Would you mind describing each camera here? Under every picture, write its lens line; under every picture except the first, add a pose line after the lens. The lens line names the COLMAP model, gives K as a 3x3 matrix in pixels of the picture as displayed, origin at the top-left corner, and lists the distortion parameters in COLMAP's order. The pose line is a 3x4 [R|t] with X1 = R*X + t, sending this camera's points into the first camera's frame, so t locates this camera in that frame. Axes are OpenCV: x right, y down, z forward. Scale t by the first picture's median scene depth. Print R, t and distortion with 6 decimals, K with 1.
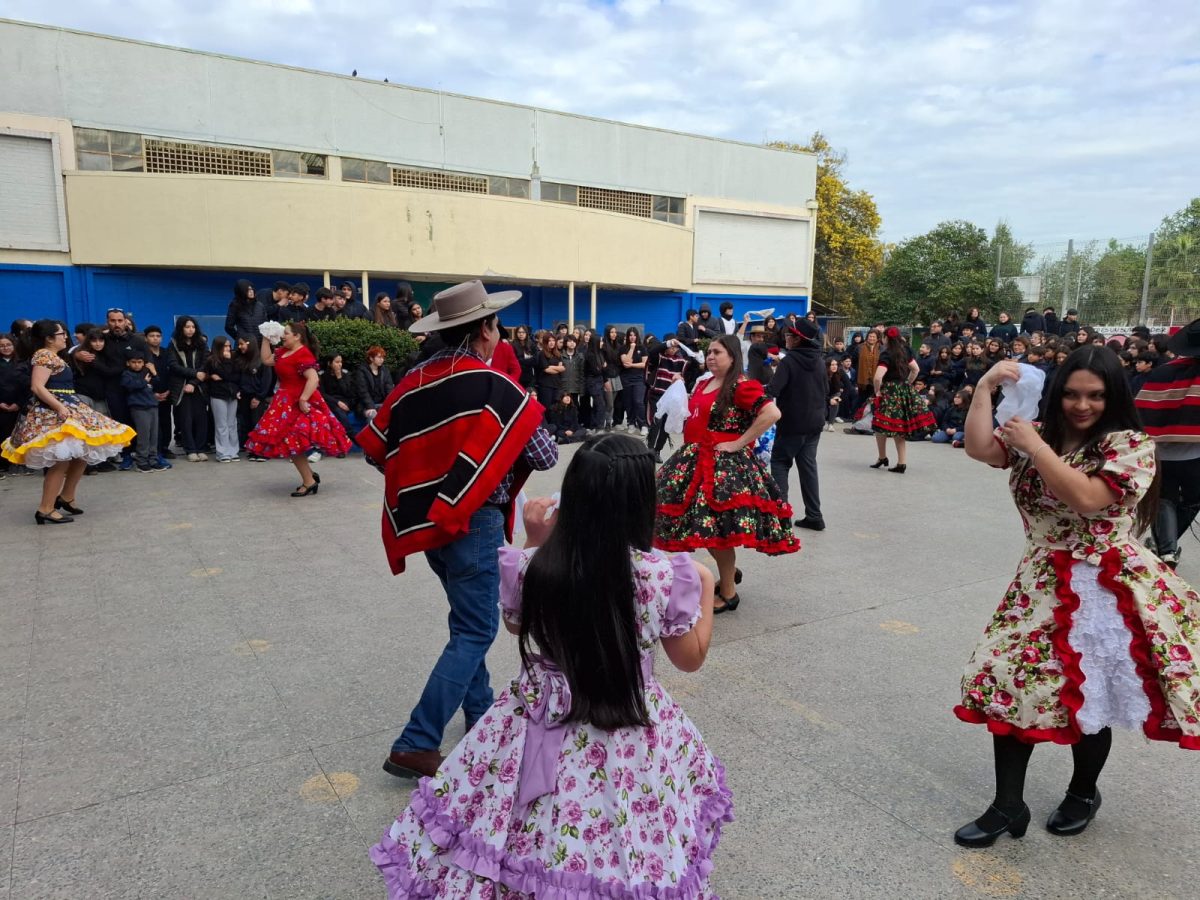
lens RADIAL K [[824.2, 0, 598.6], [0, 824.2, 468.1], [0, 0, 1]] dist [0.086521, -0.092197]
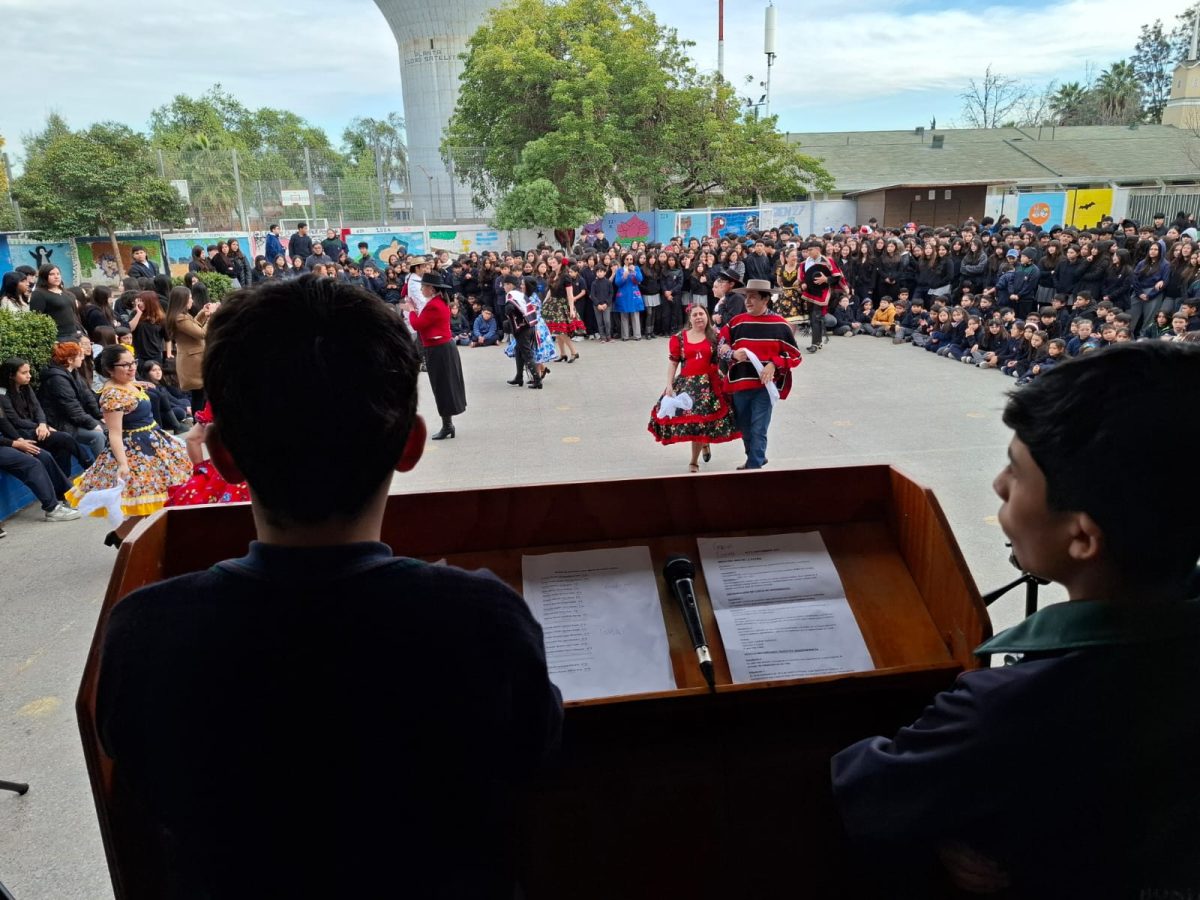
lens RADIAL K [[847.8, 0, 602.9], [0, 847.8, 448.4], [0, 0, 1]] dist [0.073919, -0.091226]
pose [[0.441371, -0.269651, 0.855851, -0.256888], [0.181504, 0.960893, 0.209143, -0.044527], [-0.878777, 0.063031, 0.473053, 0.080246]]
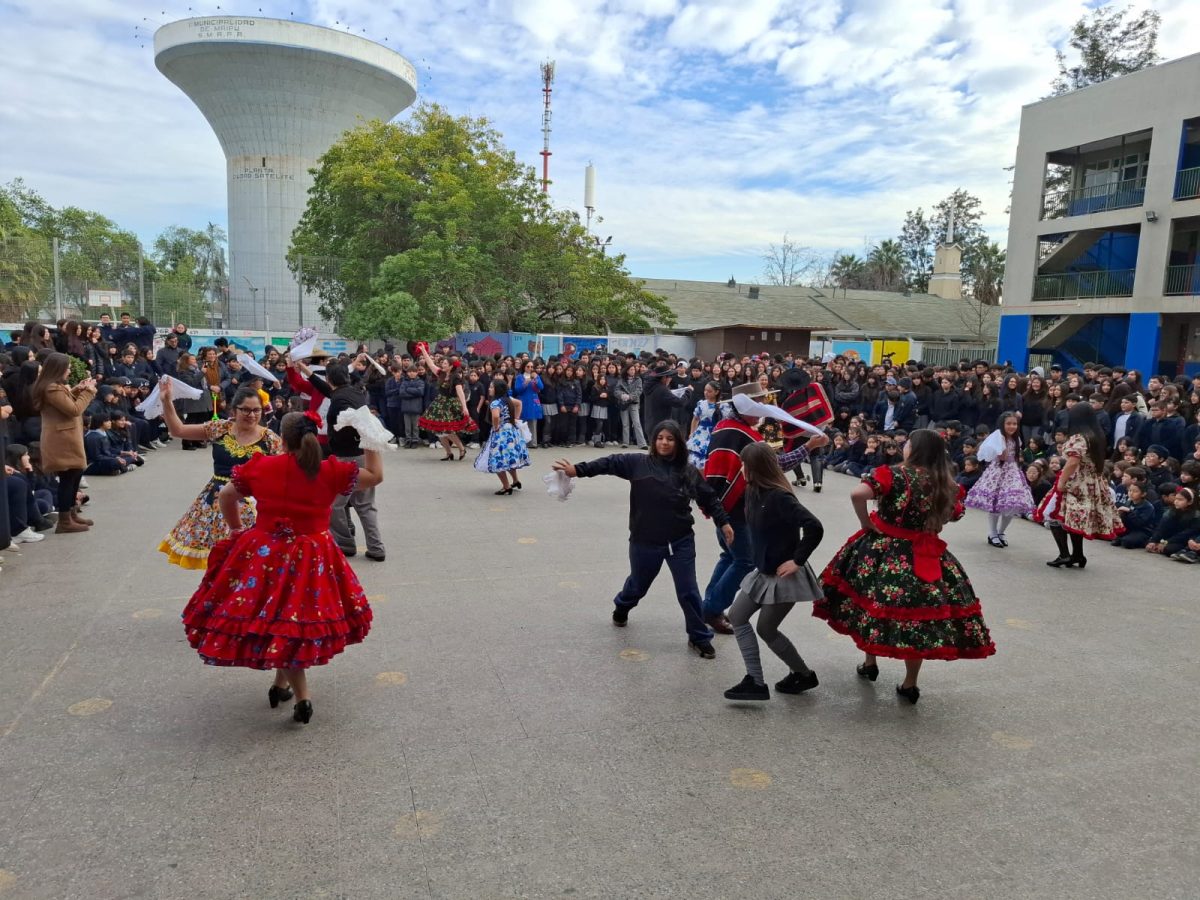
lens RADIAL K [[836.4, 0, 581.0], [0, 836.4, 450.9], [0, 0, 1]] dist [0.094252, -0.114730]
pose [[0.261888, -0.128489, 0.956507, -0.255011], [0.126052, 0.987162, 0.098094, -0.039738], [-0.956831, 0.094880, 0.274722, 0.139420]]
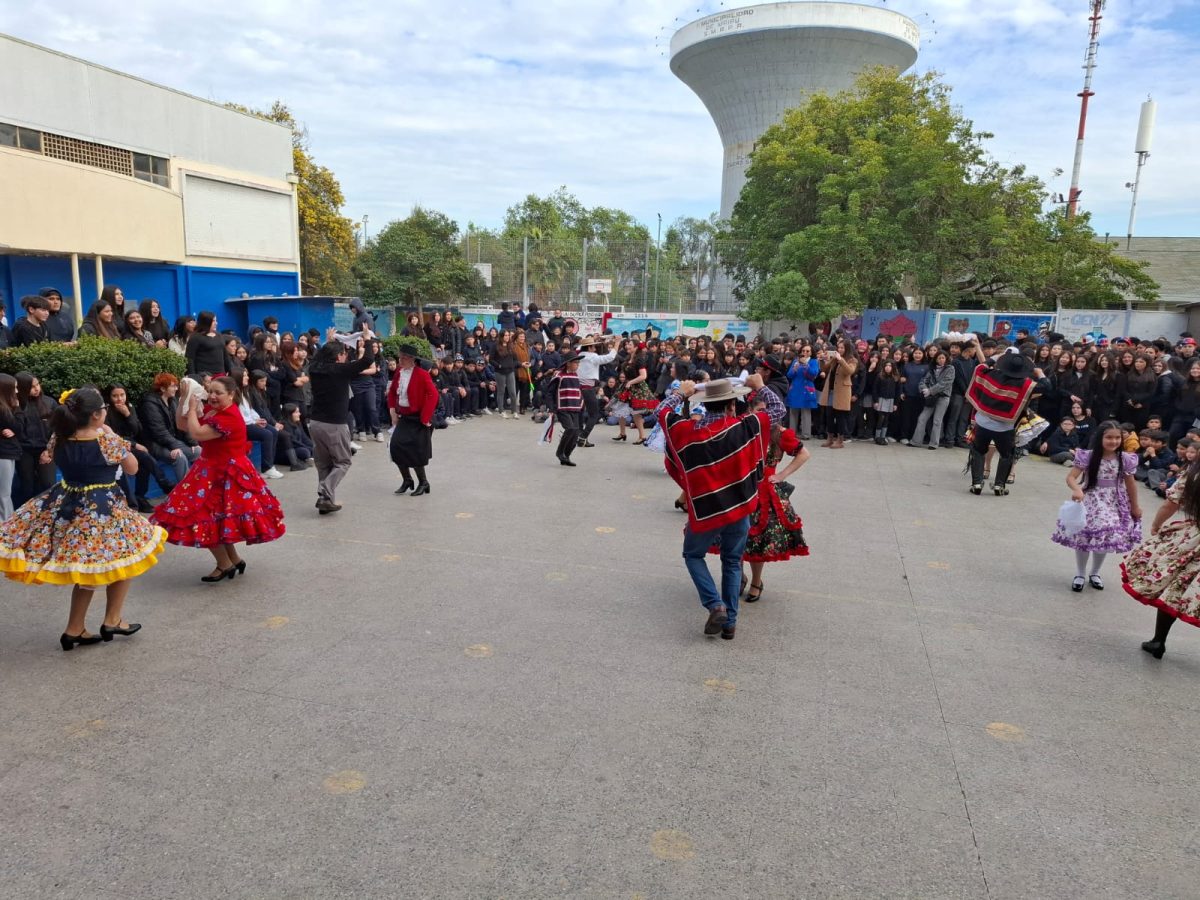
lens RADIAL K [[836.4, 0, 581.0], [0, 836.4, 450.9], [0, 0, 1]] dist [0.094252, -0.114730]
pose [[0.754418, -0.107236, 0.647576, -0.181048], [0.090814, 0.994129, 0.058827, -0.028581], [-0.650082, 0.014429, 0.759727, 0.030661]]
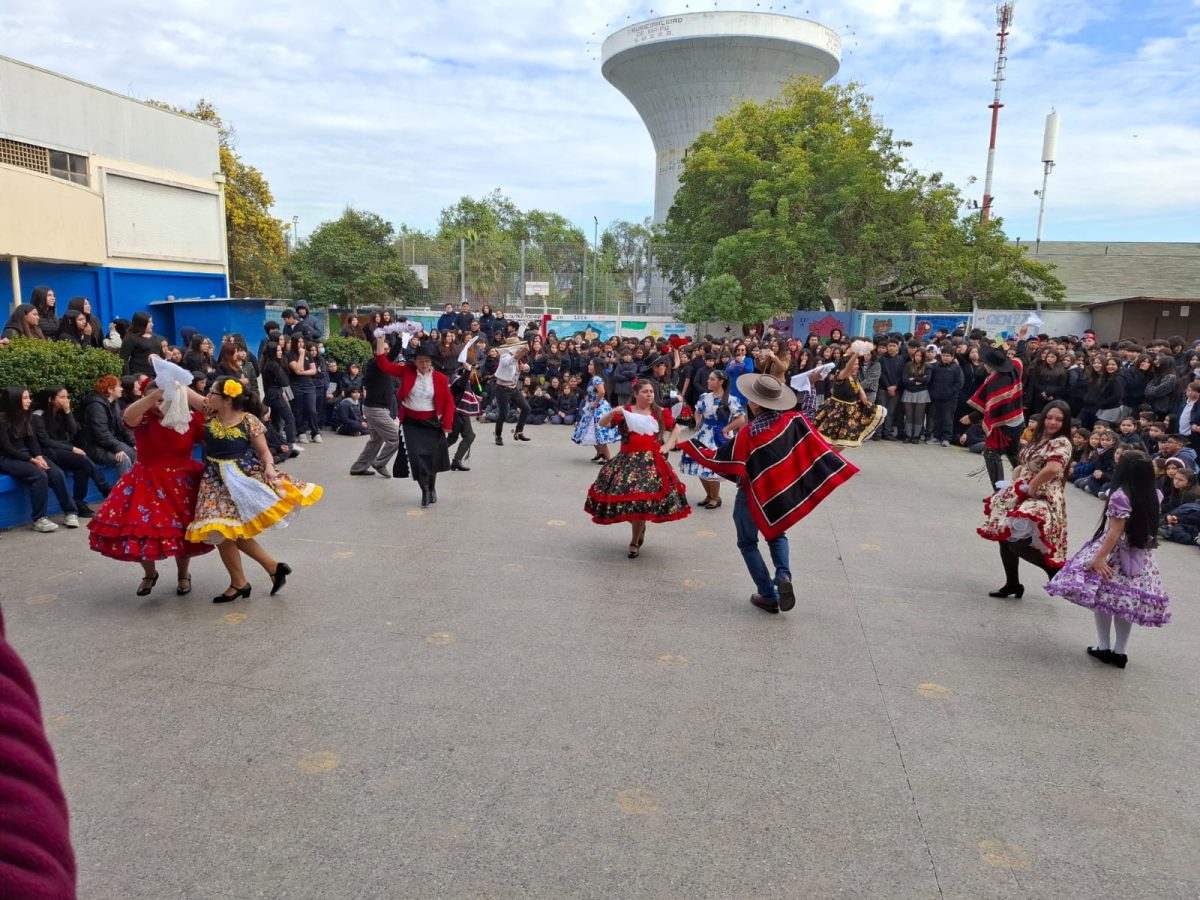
lens RADIAL K [[838.0, 0, 589.3], [0, 838.0, 449.6], [0, 0, 1]] dist [0.103927, -0.144335]
pose [[0.696149, -0.116122, 0.708443, -0.189284], [0.103080, 0.992774, 0.061436, -0.026688], [-0.710458, 0.030258, 0.703089, 0.027415]]
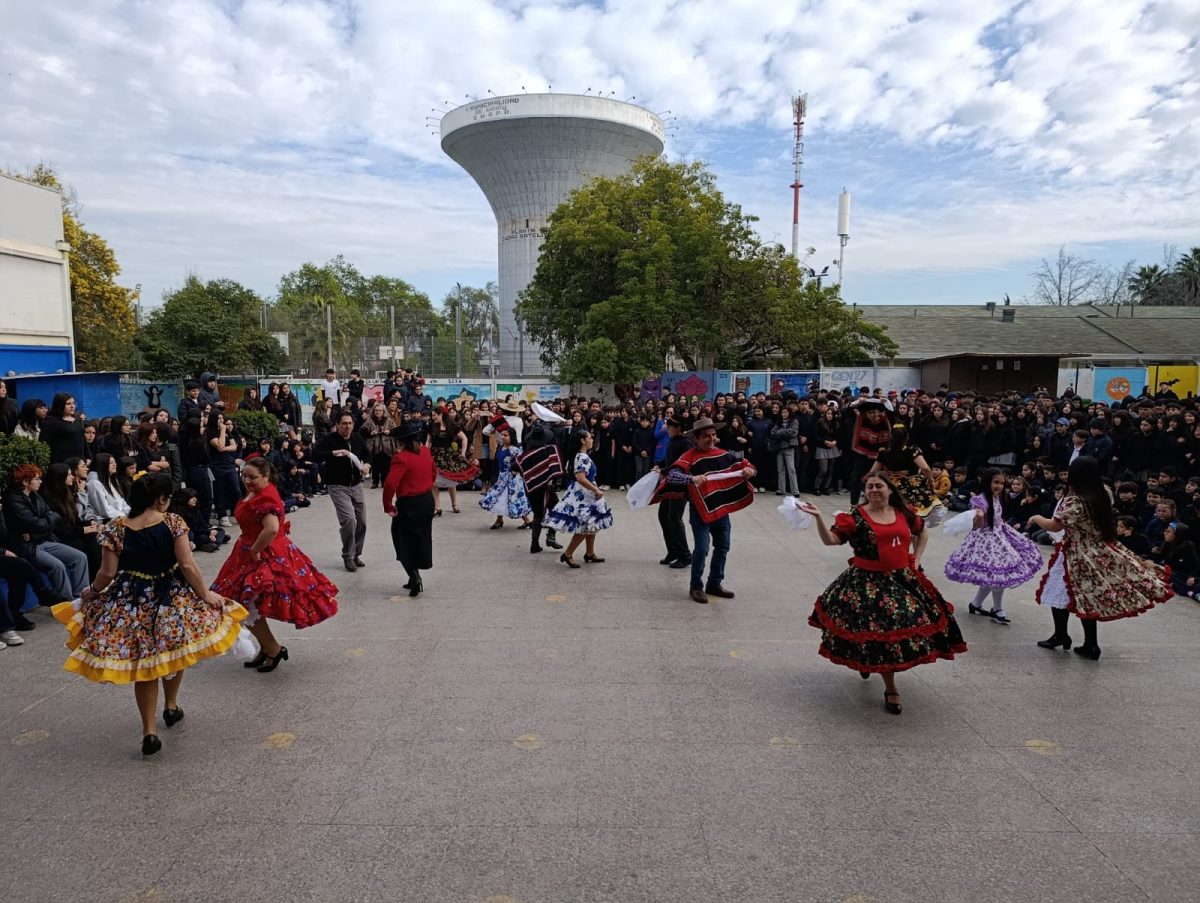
lens RADIAL K [[819.2, 0, 574.9], [0, 819.2, 462.6], [0, 0, 1]] dist [0.046847, -0.065337]
pose [[0.555392, -0.104918, 0.824944, -0.211516], [0.141564, 0.989458, 0.030533, -0.037051], [-0.819451, 0.099824, 0.564390, 0.075062]]
